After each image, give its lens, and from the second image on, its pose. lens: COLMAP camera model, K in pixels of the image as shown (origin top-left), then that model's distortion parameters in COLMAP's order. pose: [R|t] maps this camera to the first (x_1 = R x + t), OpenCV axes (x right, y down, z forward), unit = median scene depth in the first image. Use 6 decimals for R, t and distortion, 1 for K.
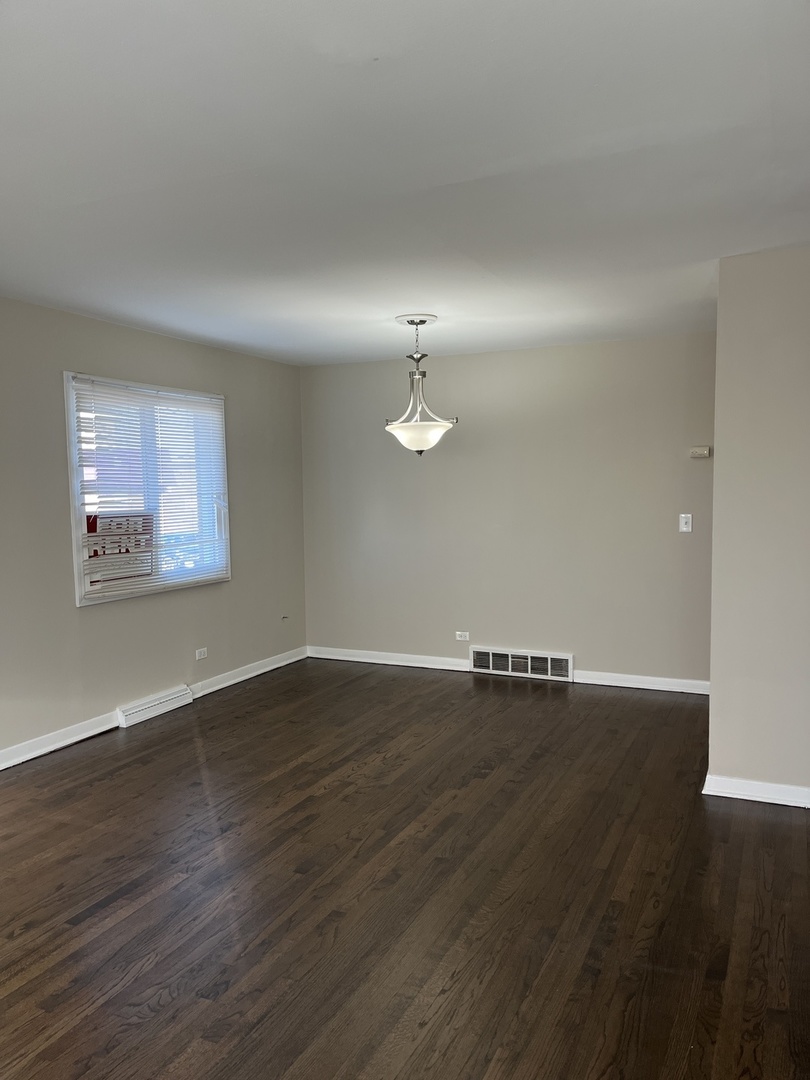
lens RADIAL K [[805.5, 0, 404.3], [0, 805.5, 539.8], [0, 0, 1]] dist [0.041487, -0.050153]
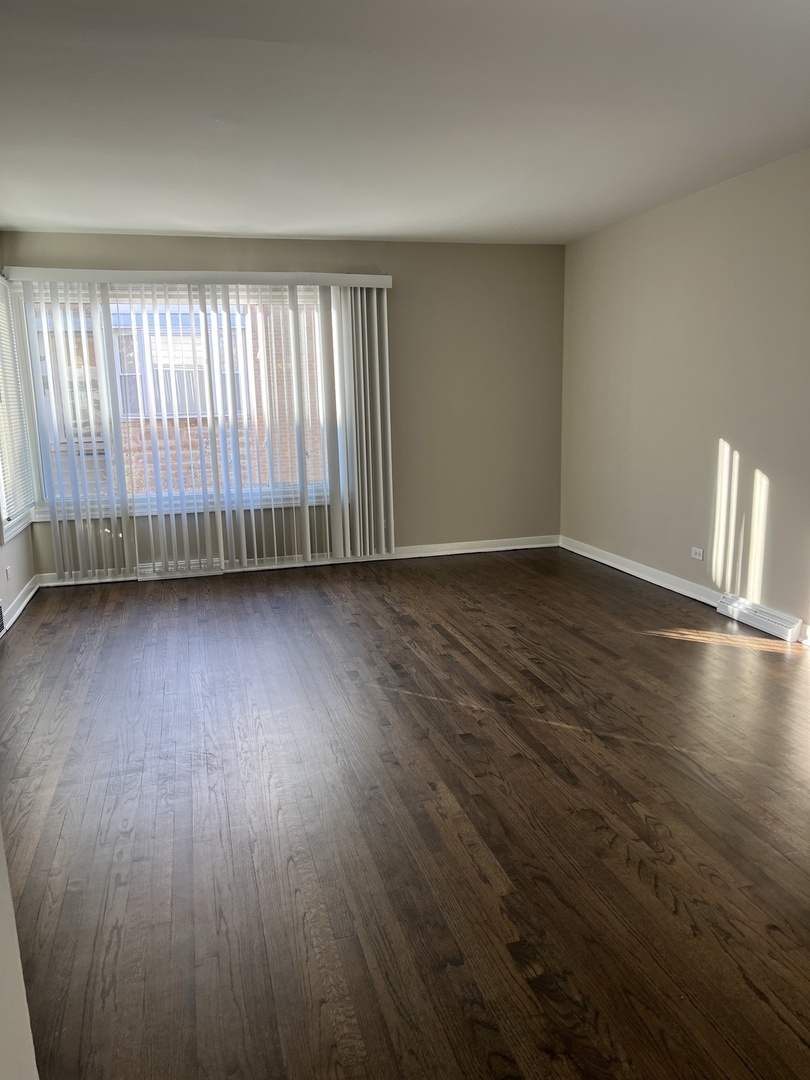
lens RADIAL K [[805.5, 0, 405.5], [0, 805.5, 541.4], [0, 0, 1]] dist [0.041487, -0.050153]
pose [[-0.757036, 0.153044, -0.635196, 0.509114], [-0.007555, 0.970064, 0.242732, -0.077946], [0.653329, 0.188556, -0.733217, 1.534630]]
